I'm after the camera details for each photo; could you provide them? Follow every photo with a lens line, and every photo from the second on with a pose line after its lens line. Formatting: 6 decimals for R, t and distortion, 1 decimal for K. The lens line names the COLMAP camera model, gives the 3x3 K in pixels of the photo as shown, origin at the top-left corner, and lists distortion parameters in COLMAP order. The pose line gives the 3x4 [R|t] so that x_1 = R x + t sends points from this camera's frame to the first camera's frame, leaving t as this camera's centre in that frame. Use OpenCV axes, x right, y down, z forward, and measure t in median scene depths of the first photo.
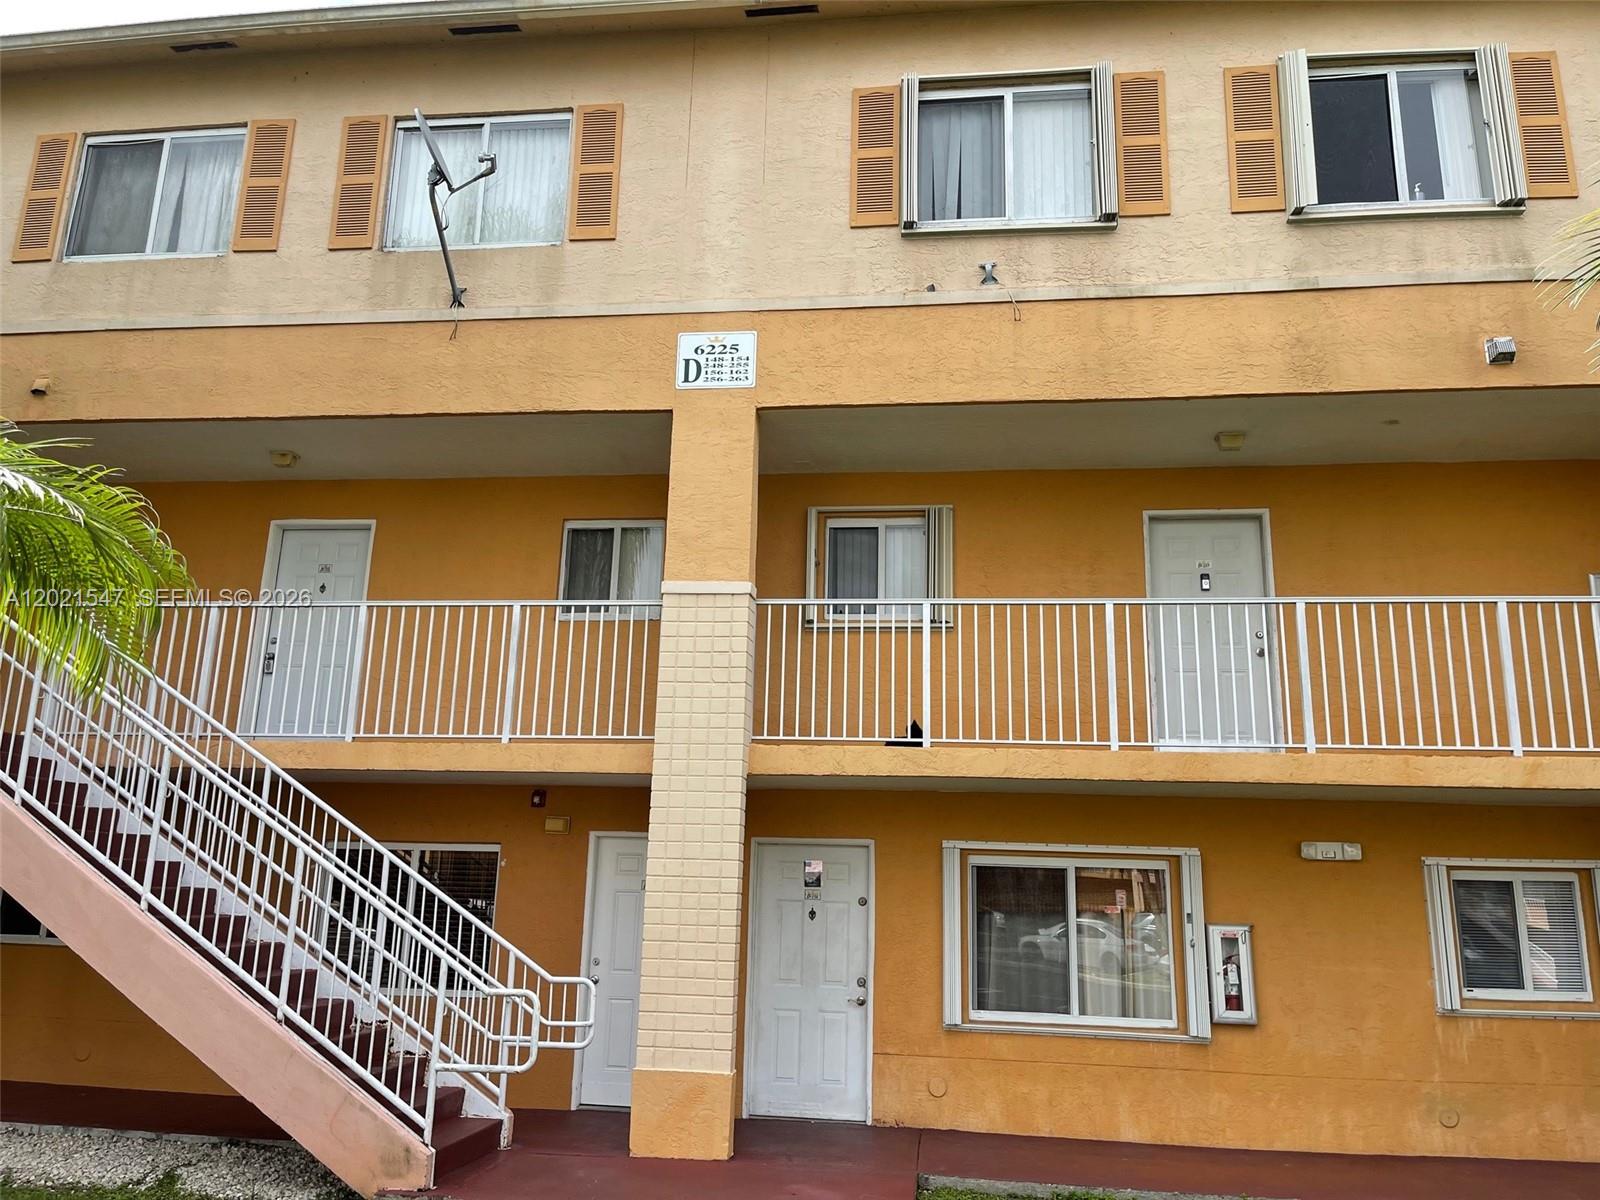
lens RADIAL K [[1199.6, 0, 800.0], [0, 1199.6, 600.0], [0, 0, 1]] dist [0.062165, -0.082549]
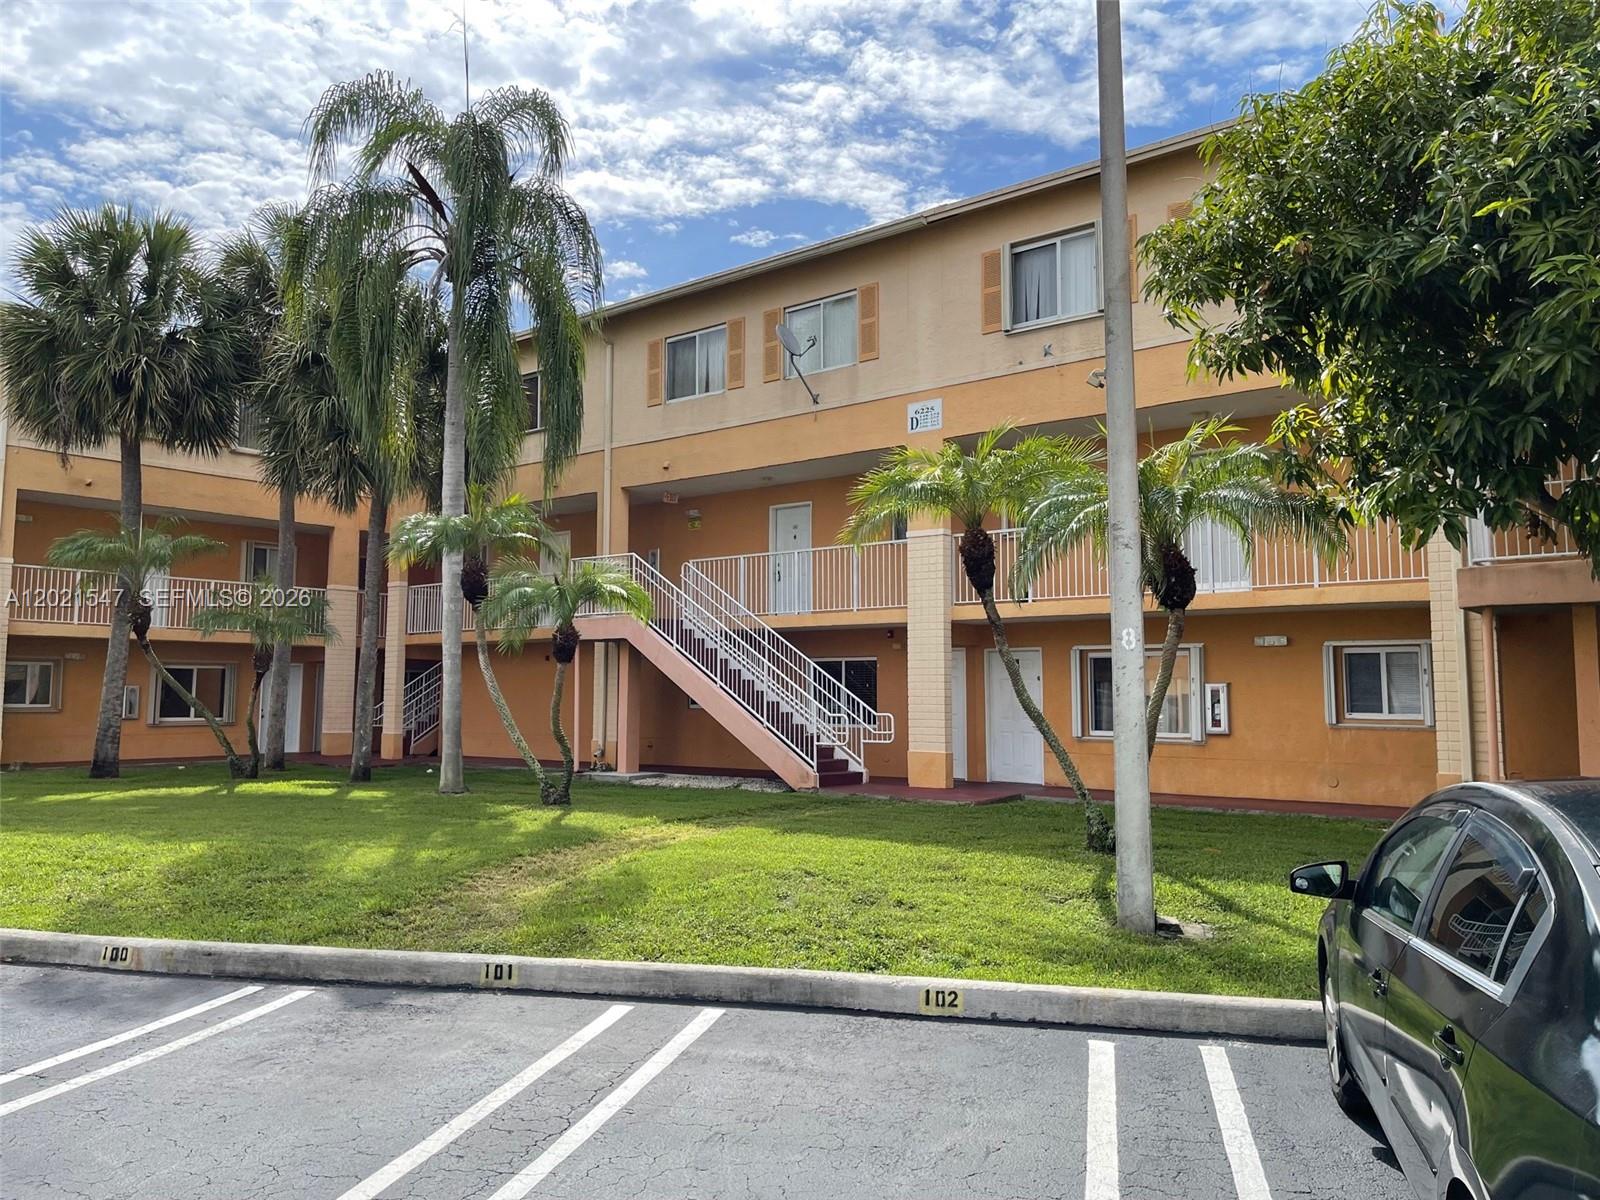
lens RADIAL K [[1199.6, 0, 800.0], [0, 1199.6, 600.0], [0, 0, 1]] dist [0.062165, -0.082549]
pose [[0.848743, -0.067272, -0.524508, 0.787165], [0.147455, 0.982641, 0.112576, -0.155845], [0.507830, -0.172890, 0.843930, -0.849520]]
